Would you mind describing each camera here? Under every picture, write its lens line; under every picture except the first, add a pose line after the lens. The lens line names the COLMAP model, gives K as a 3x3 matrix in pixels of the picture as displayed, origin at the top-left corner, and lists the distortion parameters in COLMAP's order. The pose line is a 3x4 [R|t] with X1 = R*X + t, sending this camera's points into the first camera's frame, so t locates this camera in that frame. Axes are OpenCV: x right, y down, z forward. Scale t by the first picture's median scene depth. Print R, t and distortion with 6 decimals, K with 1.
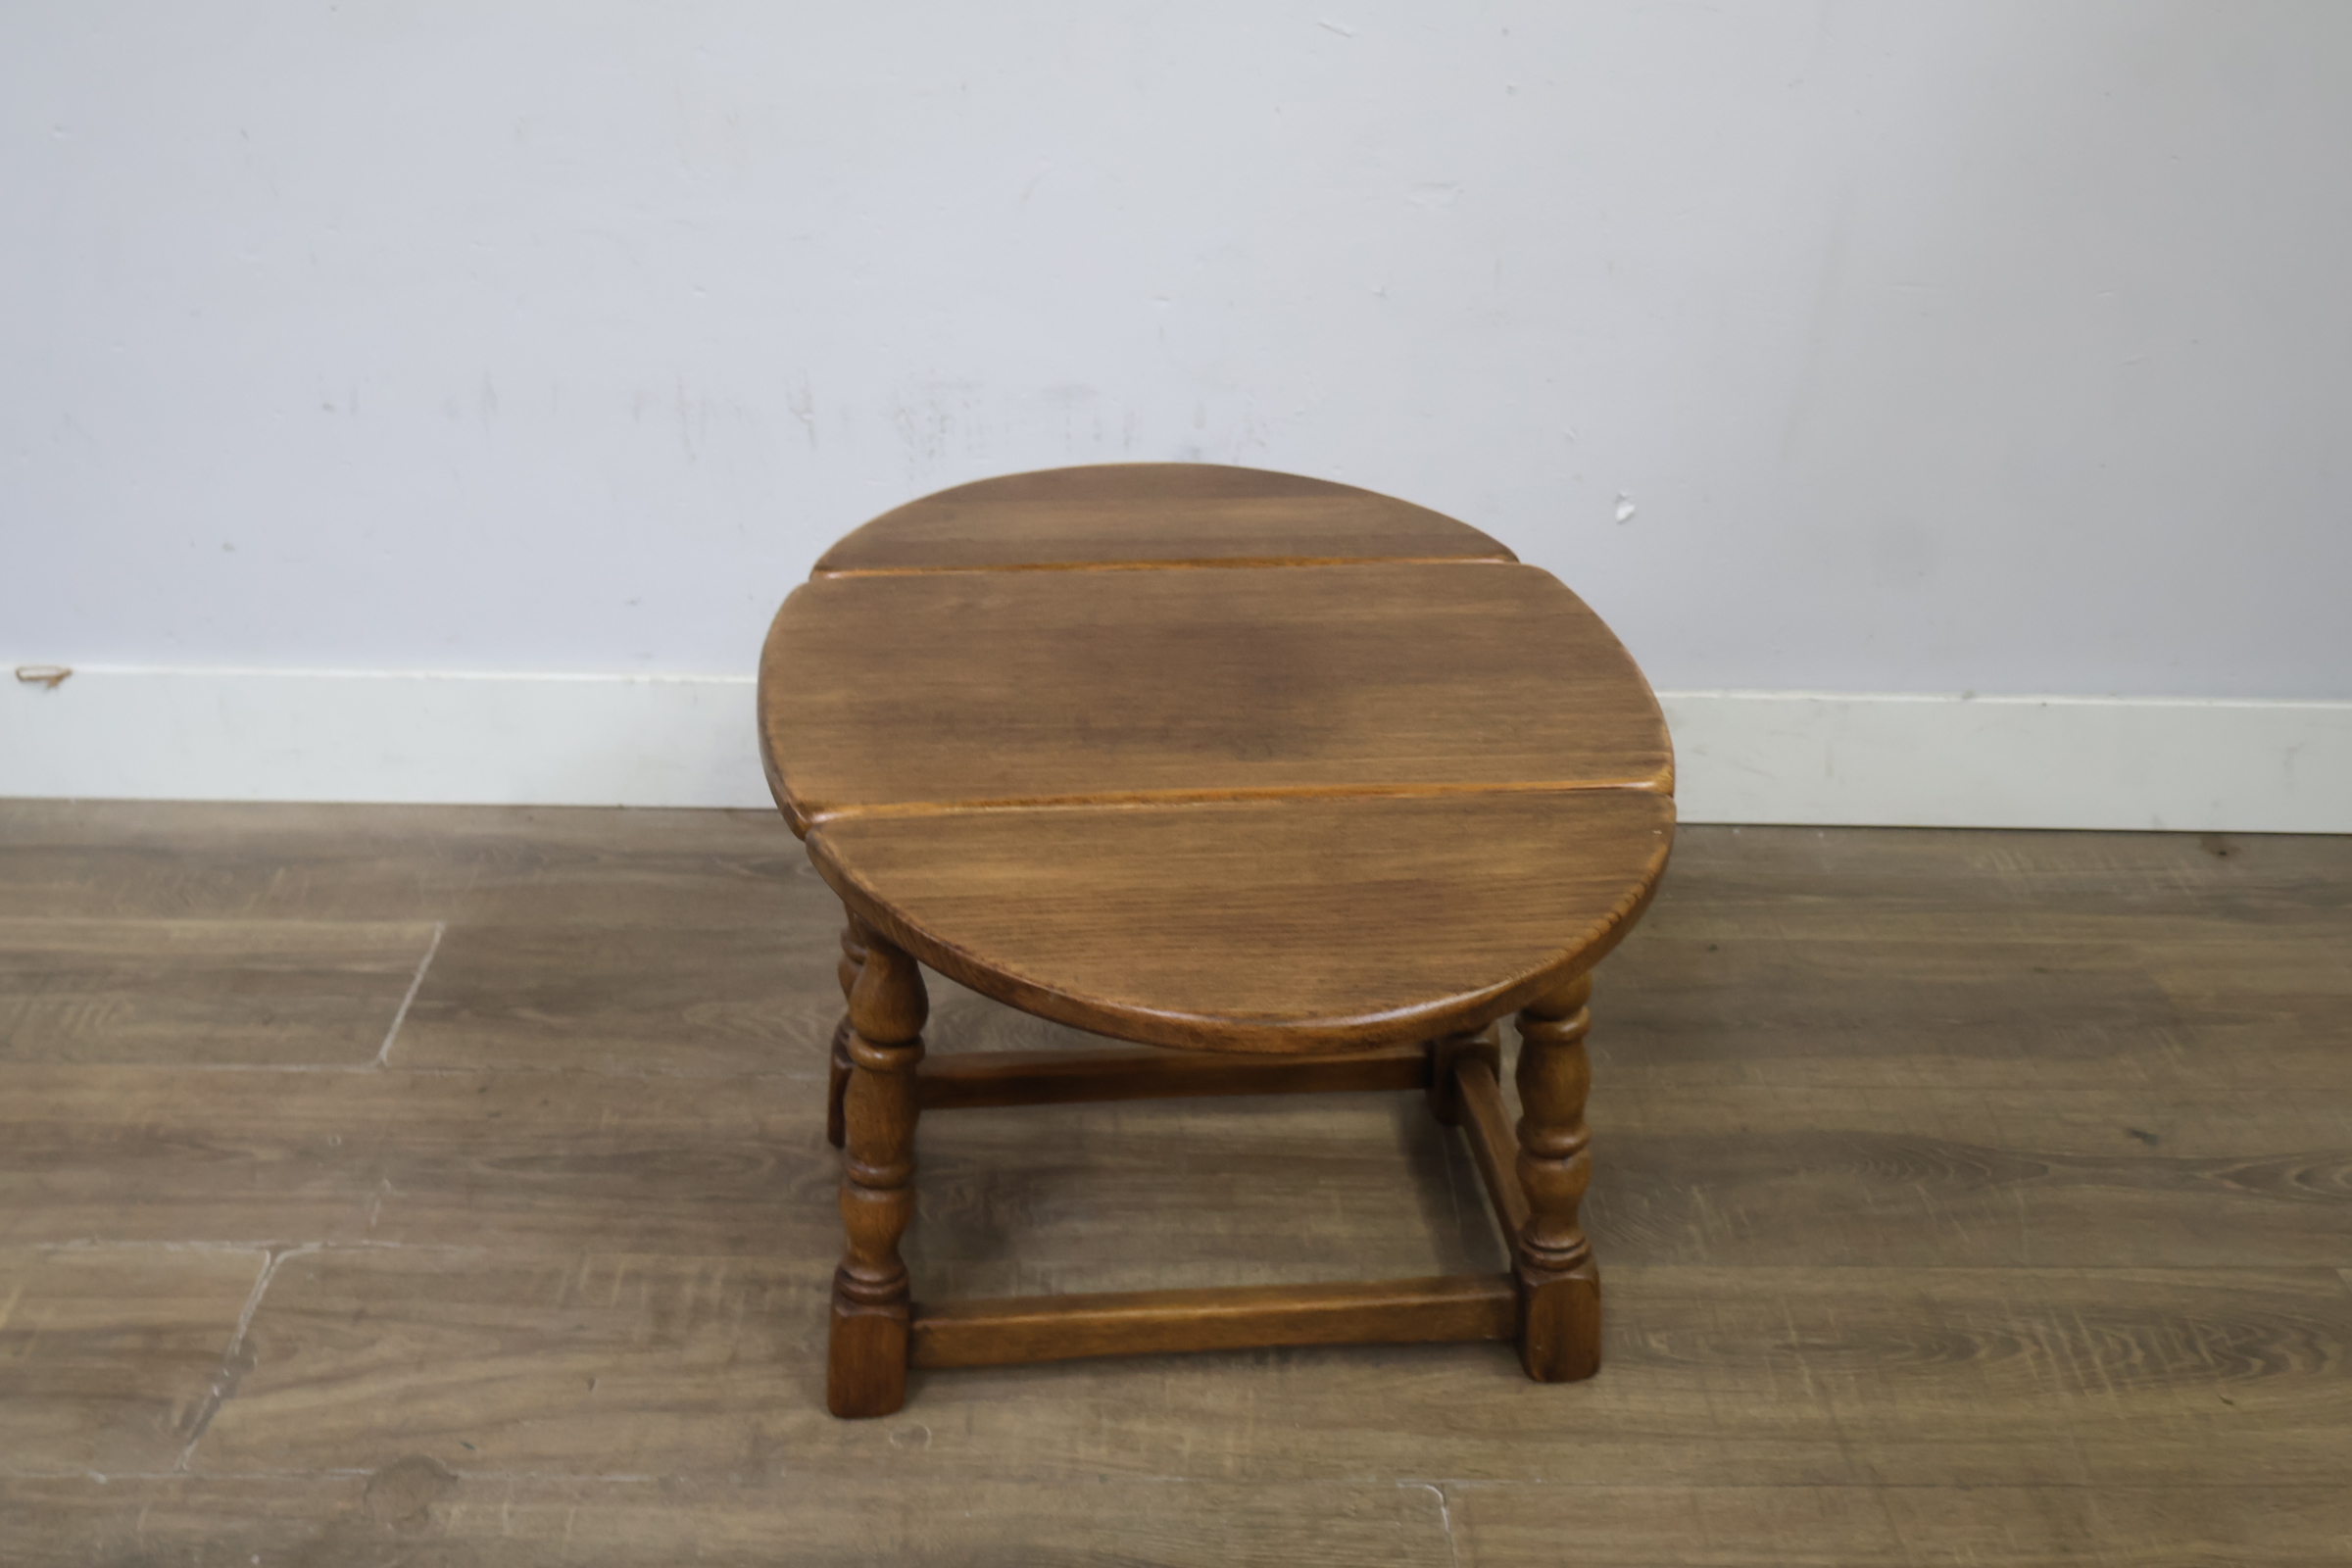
lens RADIAL K [[2536.0, 0, 1159.7], [0, 2536.0, 770.7], [0, 0, 1]] dist [-0.005511, 0.000000]
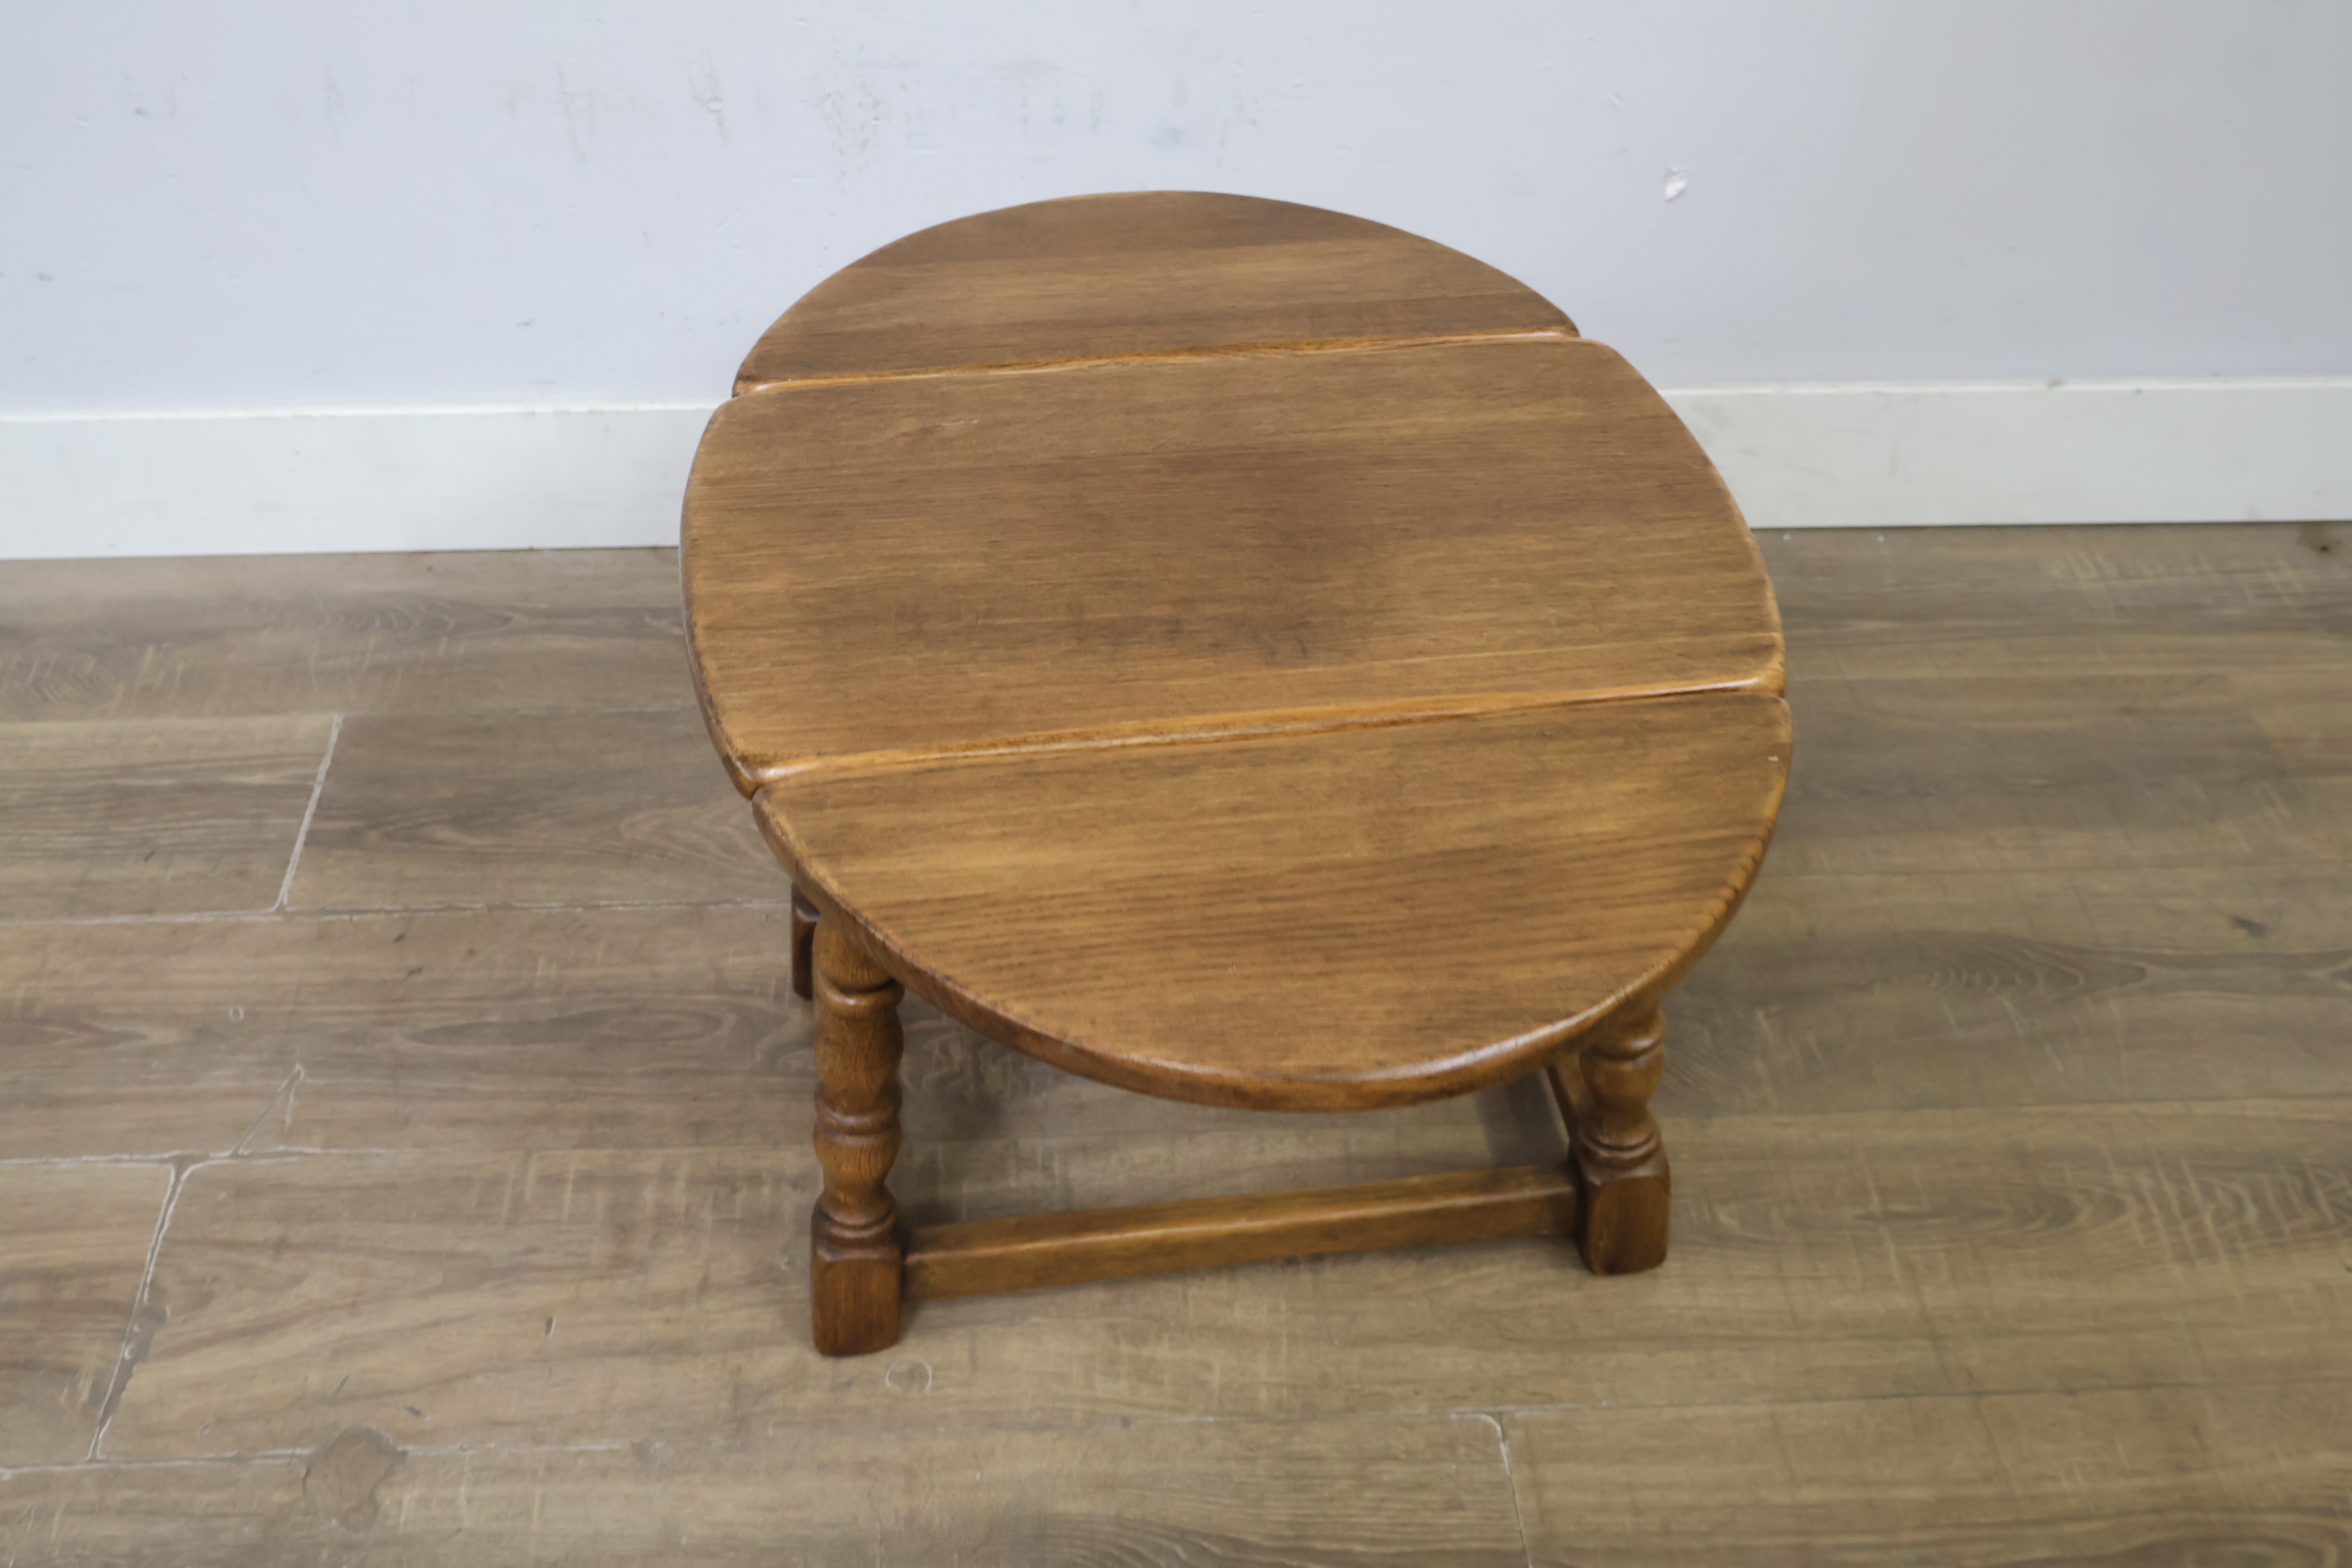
lens RADIAL K [[2536.0, 0, 1167.9], [0, 2536.0, 784.8], [0, 0, 1]] dist [-0.005511, 0.000000]
pose [[0.999229, -0.032654, 0.021780, -0.017540], [0.026944, 0.974136, 0.224351, -0.129556], [-0.028543, -0.223591, 0.974265, 0.153018]]
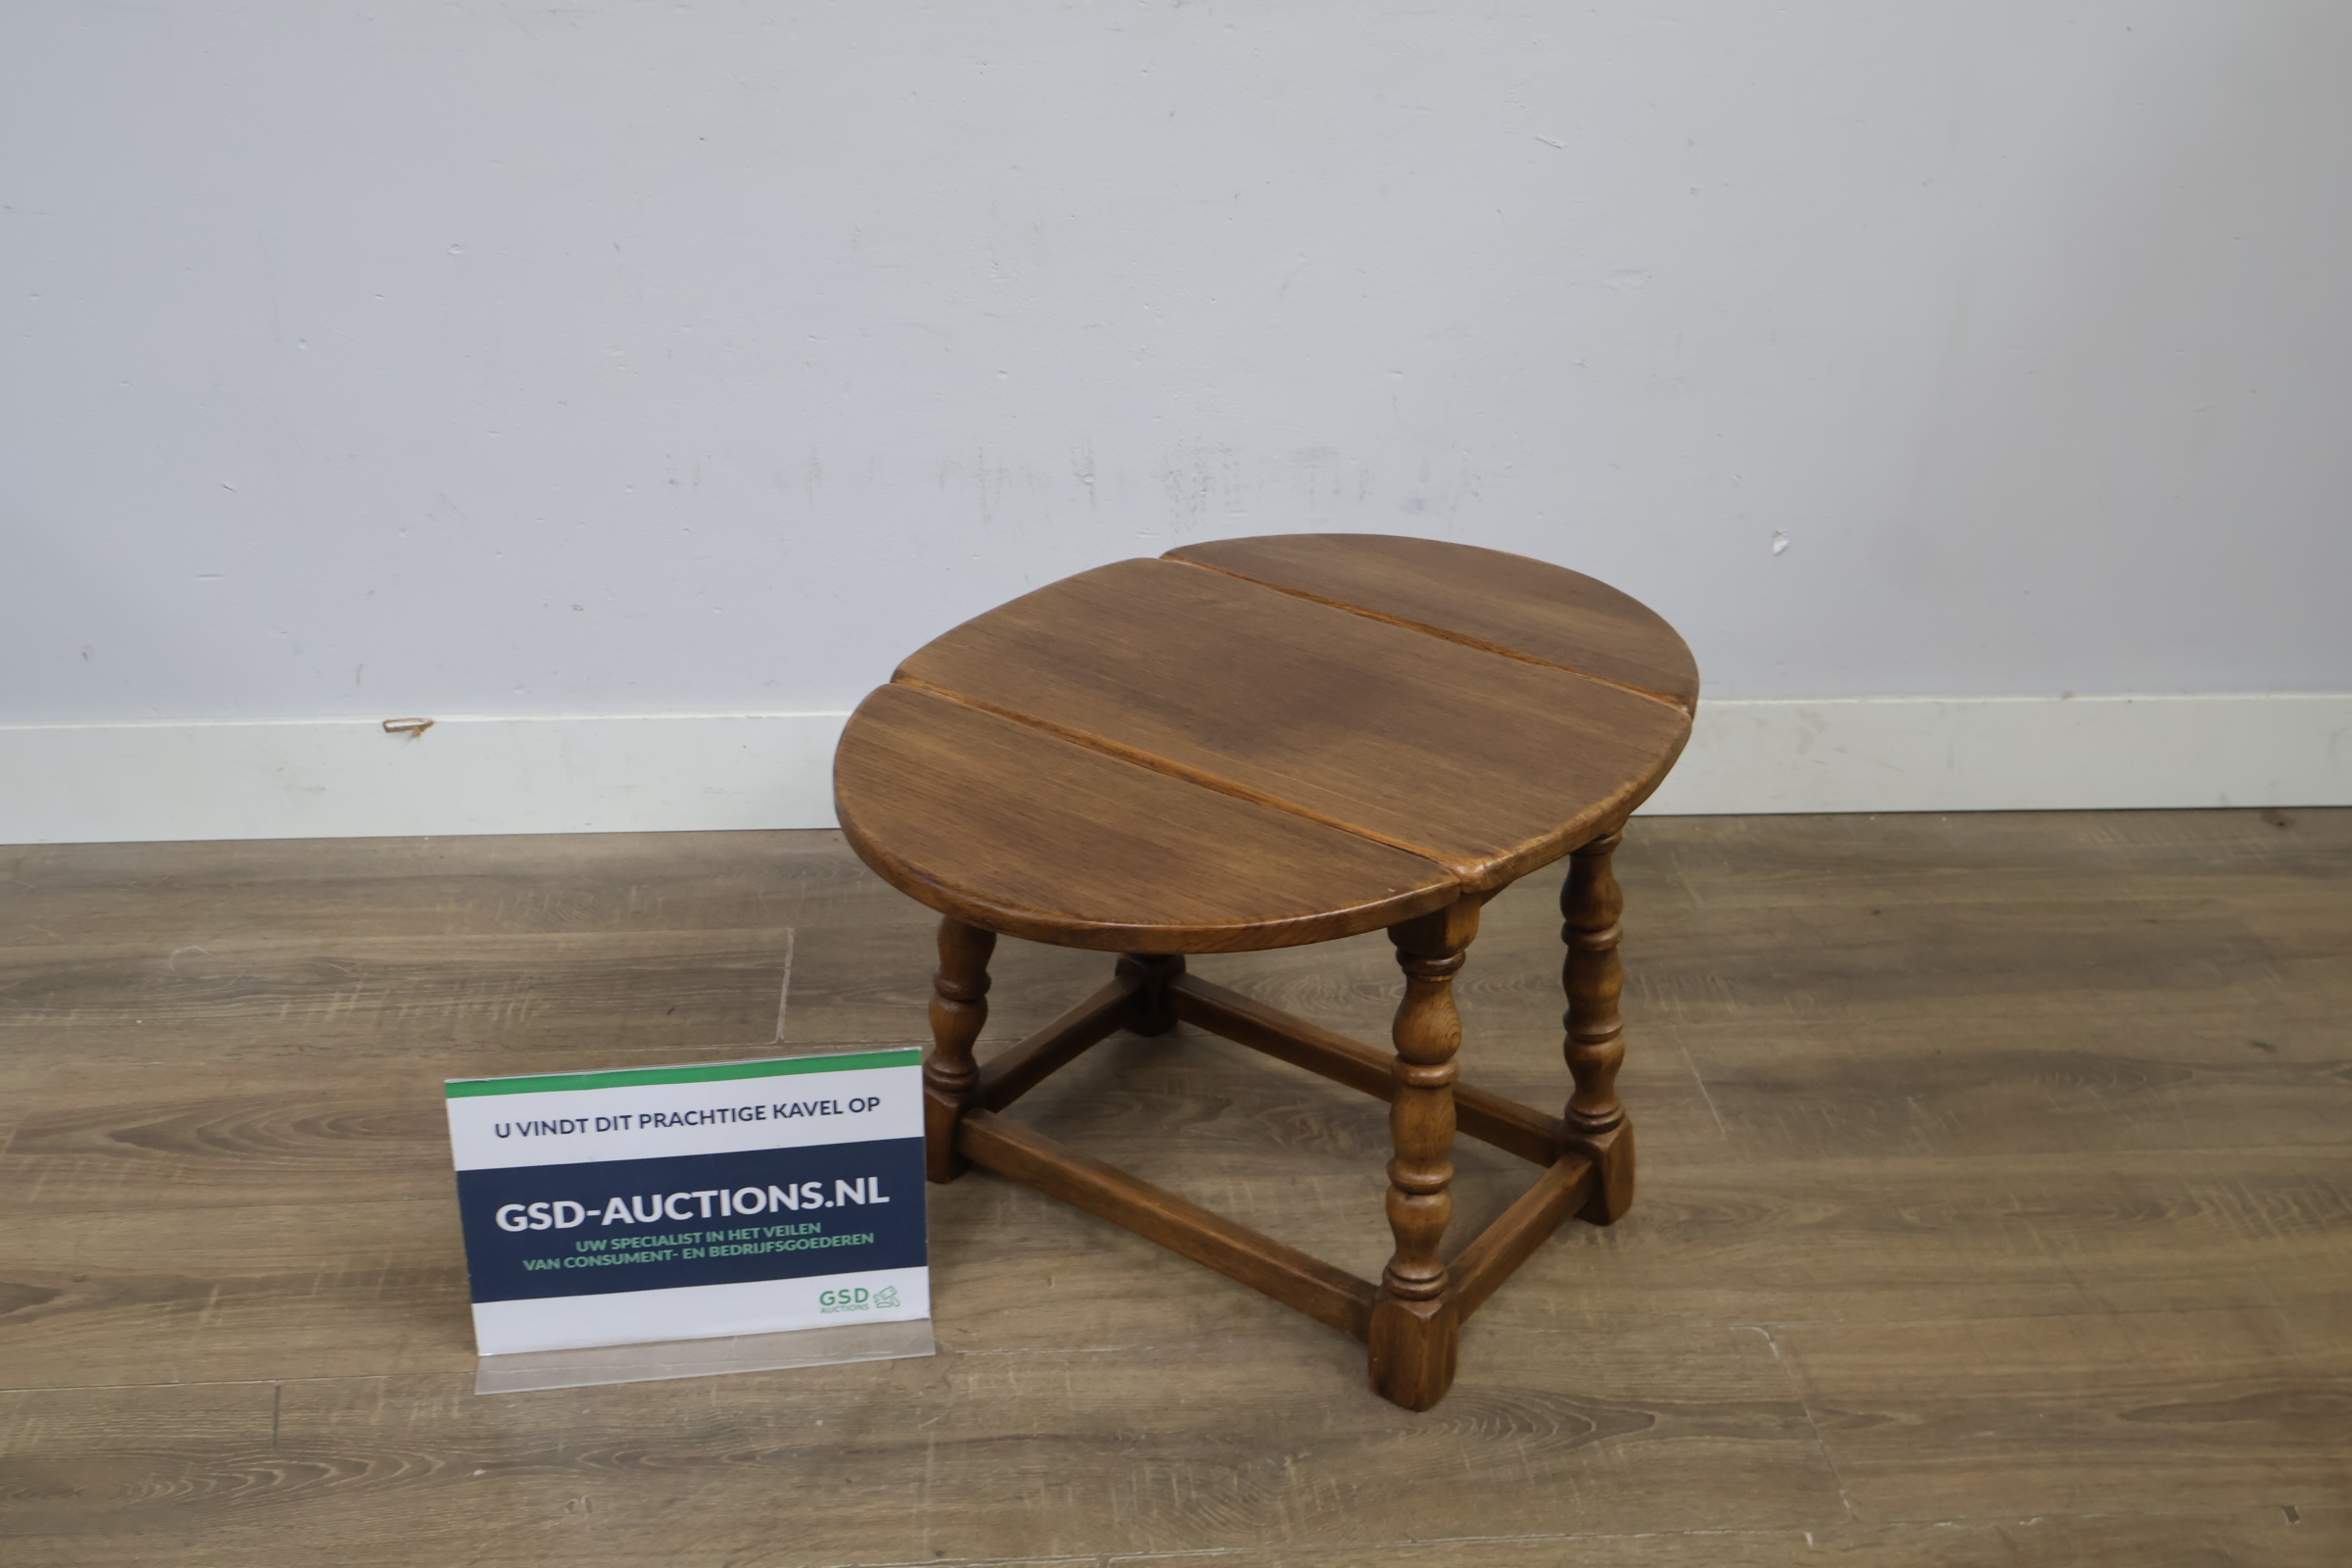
lens RADIAL K [[2536.0, 0, 1170.0], [0, 2536.0, 795.4], [0, 0, 1]] dist [-0.005511, 0.000000]
pose [[0.997841, -0.031601, 0.057577, -0.213869], [0.033015, 0.999172, -0.023770, 0.040380], [-0.056778, 0.025619, 0.998058, -0.190270]]
